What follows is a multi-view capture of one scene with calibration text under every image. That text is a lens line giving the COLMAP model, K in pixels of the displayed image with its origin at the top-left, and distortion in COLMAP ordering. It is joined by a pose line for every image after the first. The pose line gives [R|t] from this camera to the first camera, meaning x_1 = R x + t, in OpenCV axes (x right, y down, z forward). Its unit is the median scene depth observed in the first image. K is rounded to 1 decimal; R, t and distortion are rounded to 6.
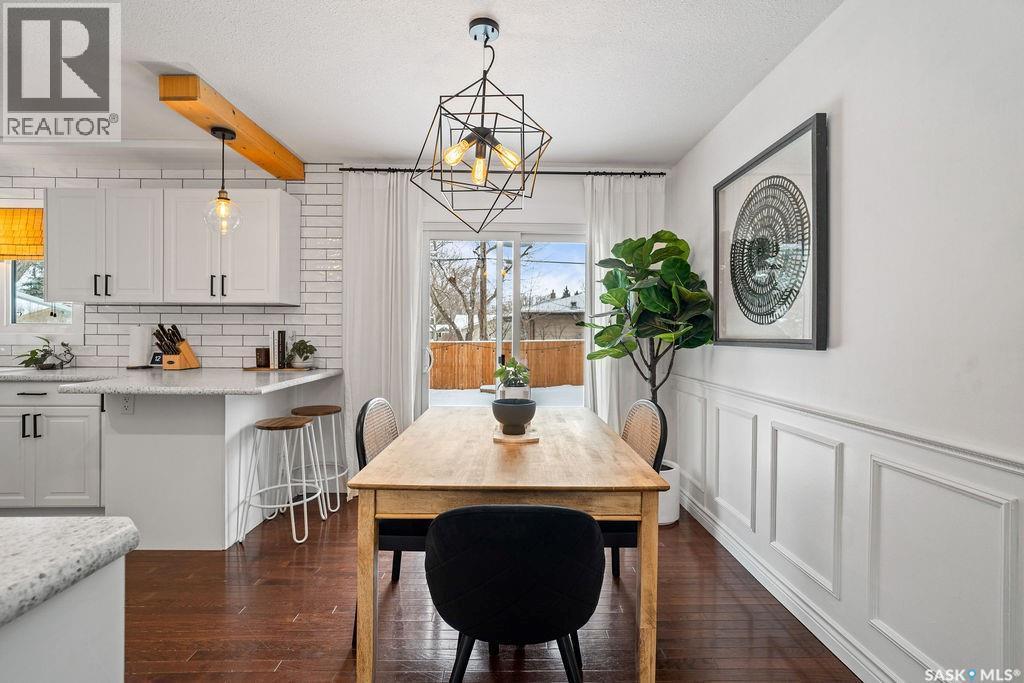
lens RADIAL K [[480.6, 0, 512.0], [0, 480.6, 341.5], [0, 0, 1]] dist [-0.011672, 0.010056]
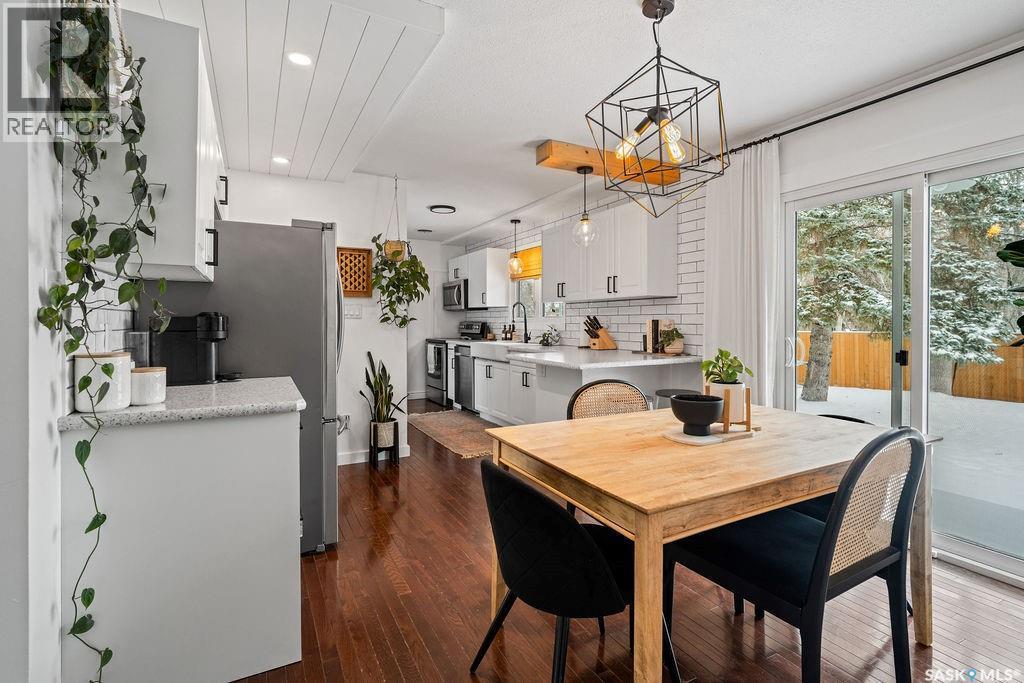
lens RADIAL K [[483.3, 0, 515.8], [0, 483.3, 330.0], [0, 0, 1]] dist [-0.020916, 0.010262]
pose [[0.466519, 0.010689, -0.884447, 0.379531], [-0.005011, 0.999943, 0.009441, -0.007376], [0.884497, 0.000028, 0.466546, 0.175872]]
